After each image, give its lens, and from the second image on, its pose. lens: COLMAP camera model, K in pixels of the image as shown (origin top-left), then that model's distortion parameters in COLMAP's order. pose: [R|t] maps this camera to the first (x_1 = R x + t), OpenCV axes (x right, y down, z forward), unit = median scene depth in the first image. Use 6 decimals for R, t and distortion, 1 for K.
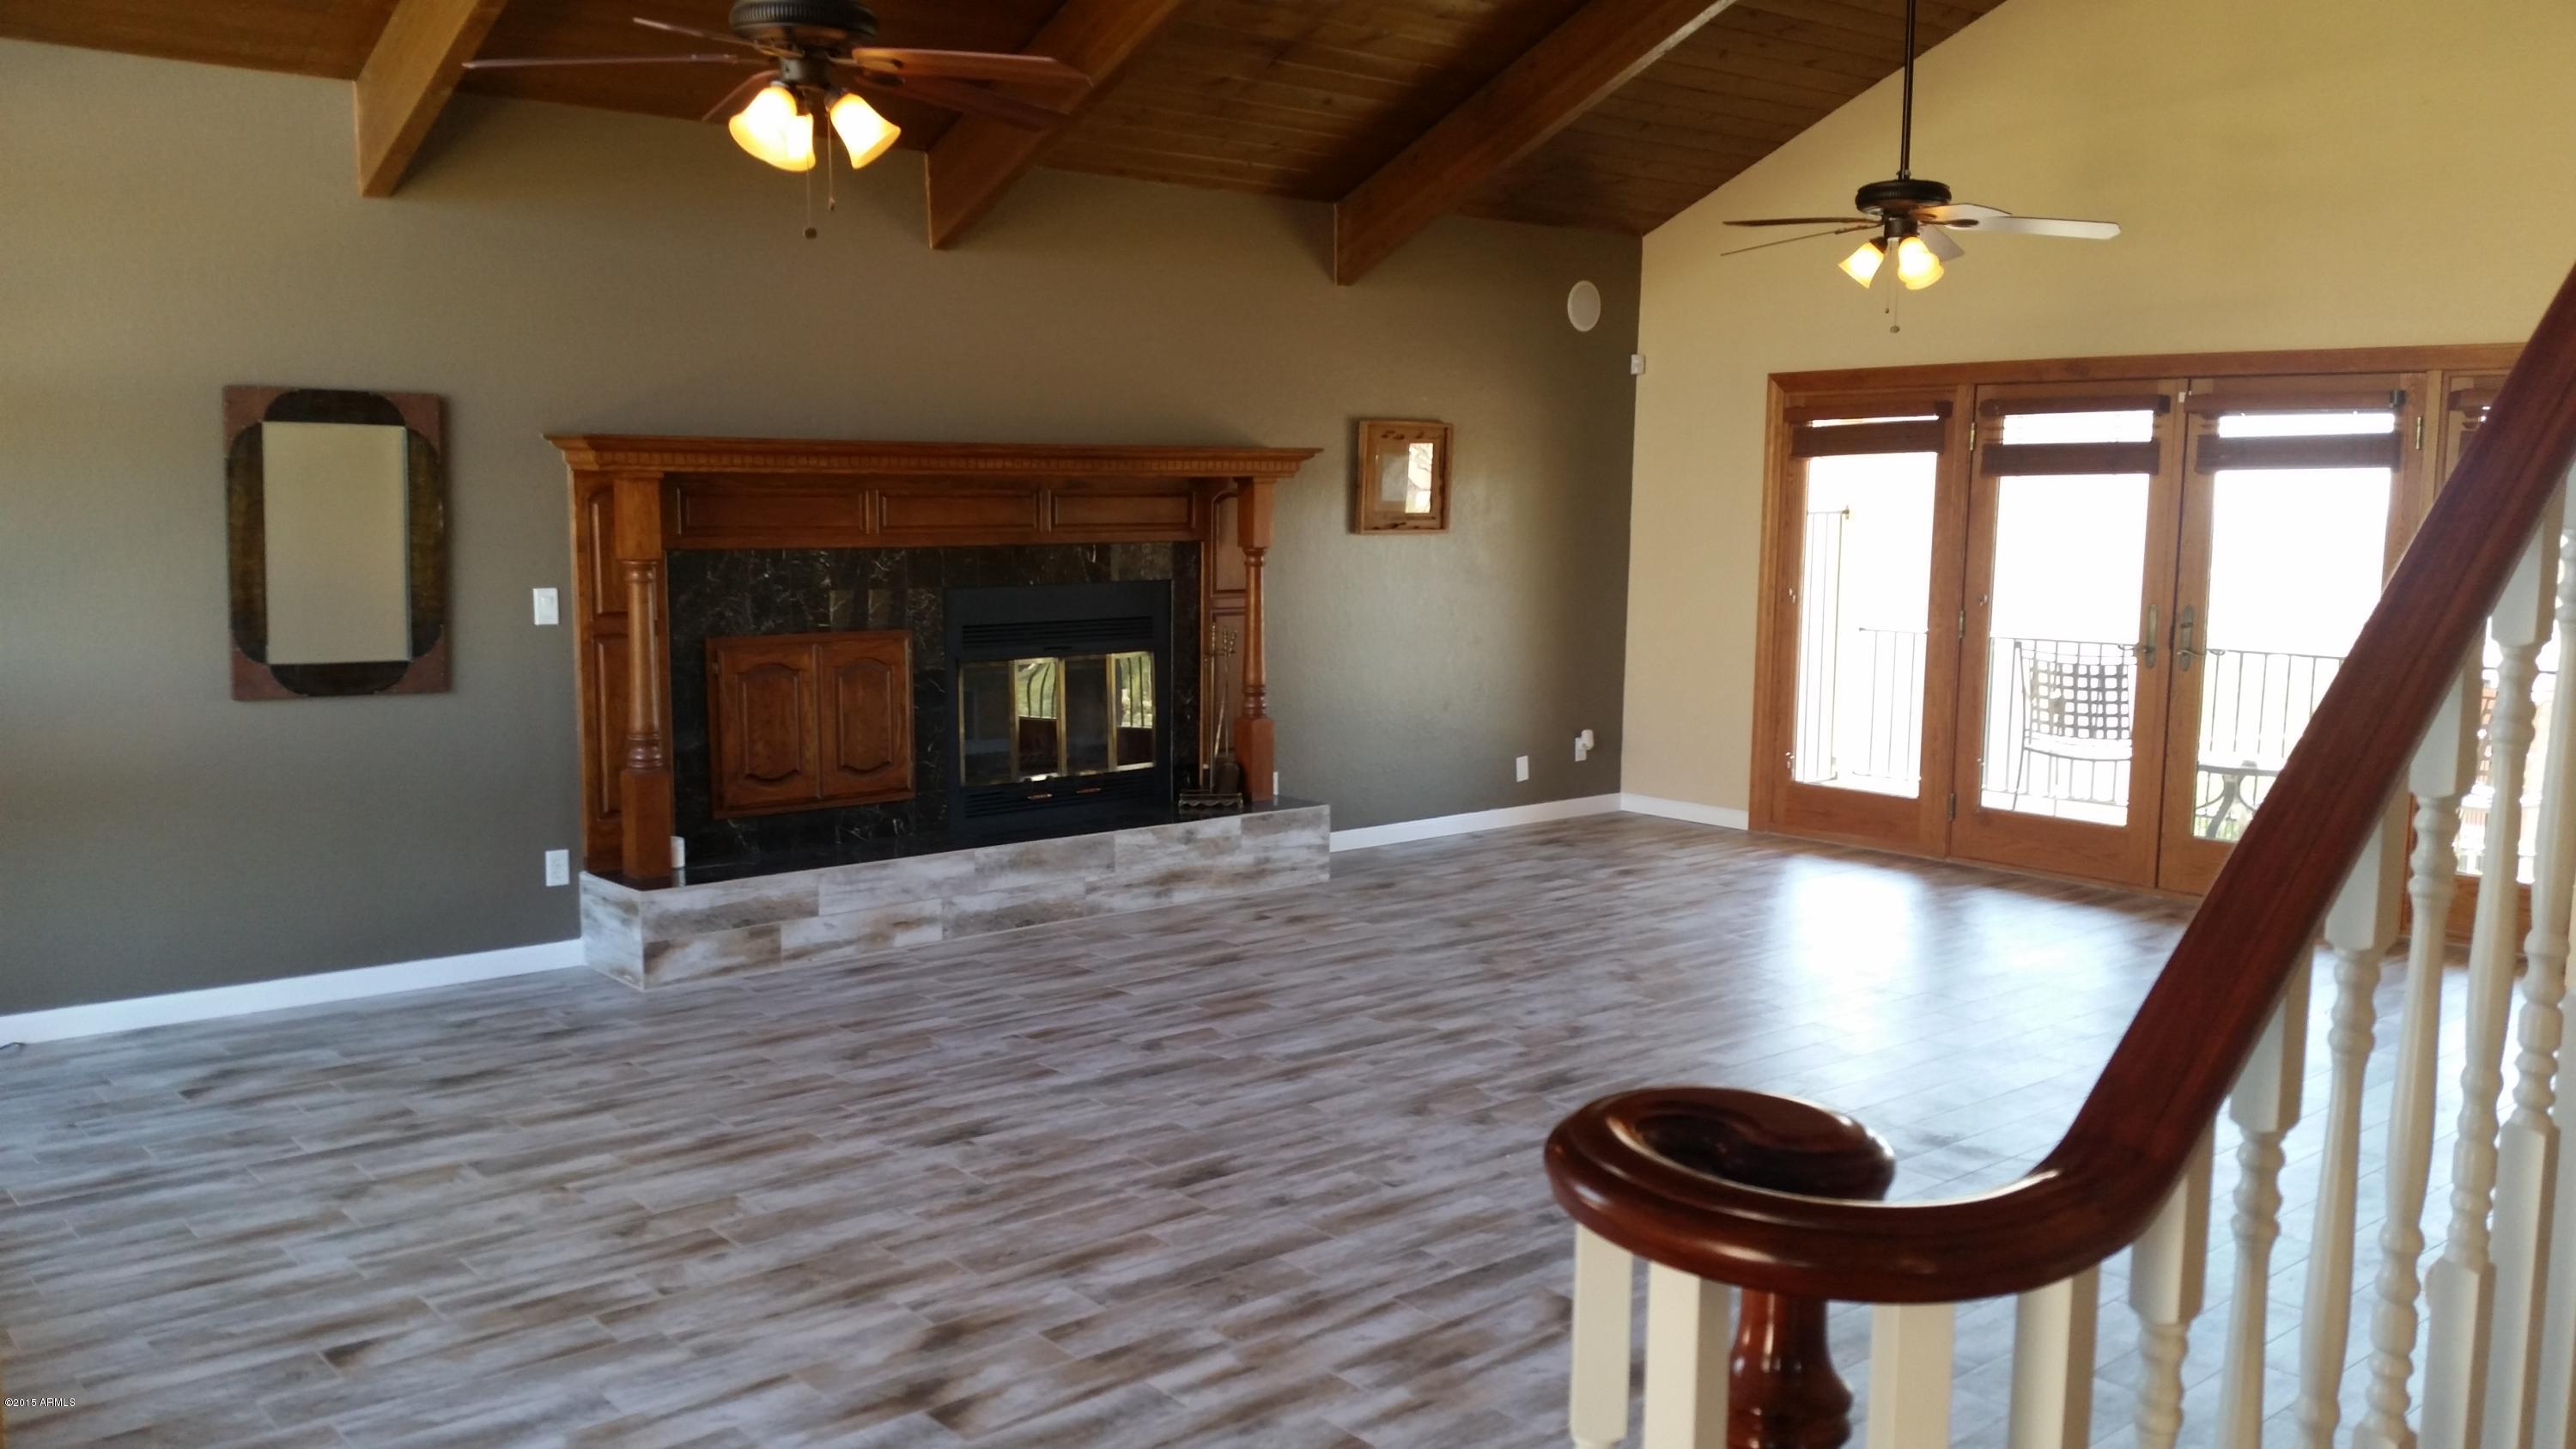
lens RADIAL K [[2089.7, 0, 1280.1], [0, 2089.7, 746.3], [0, 0, 1]] dist [0.127920, -0.273944]
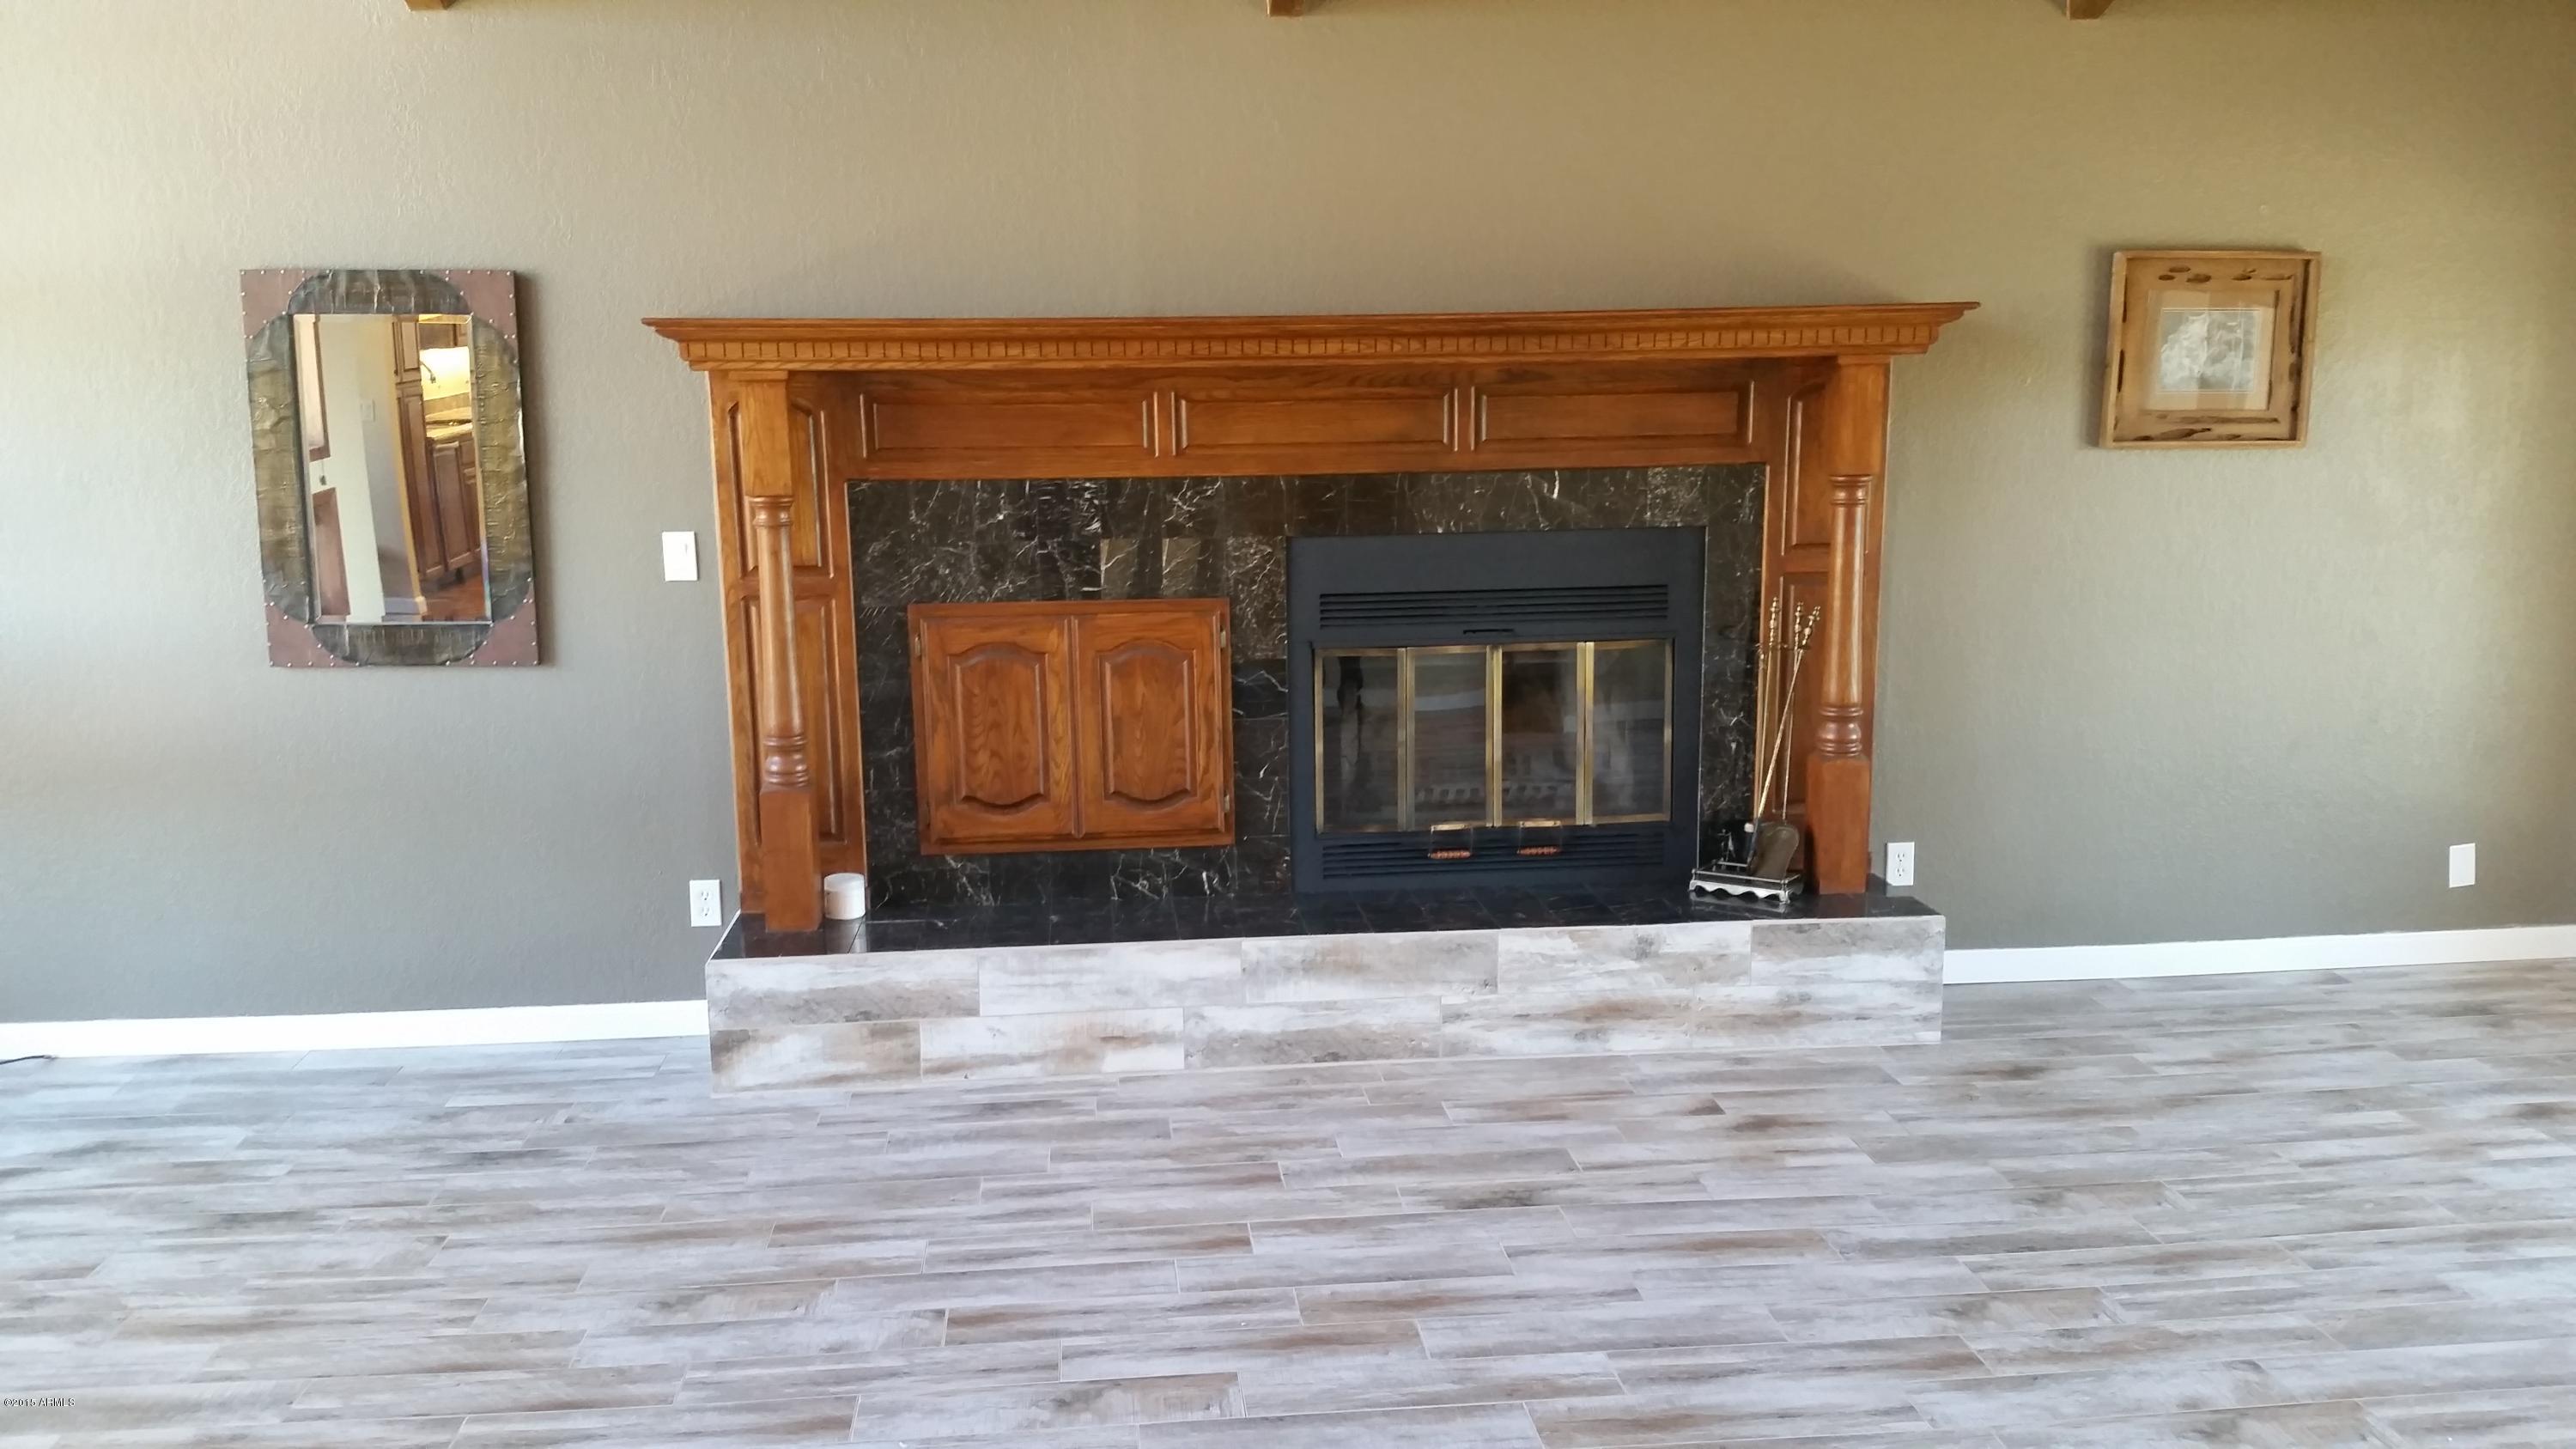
lens RADIAL K [[2089.7, 0, 1280.1], [0, 2089.7, 746.3], [0, 0, 1]] dist [0.127920, -0.273944]
pose [[0.821238, 0.084035, -0.564363, 0.232259], [-0.055129, 0.996154, 0.068108, -0.057234], [0.567916, -0.024820, 0.822712, 0.471270]]
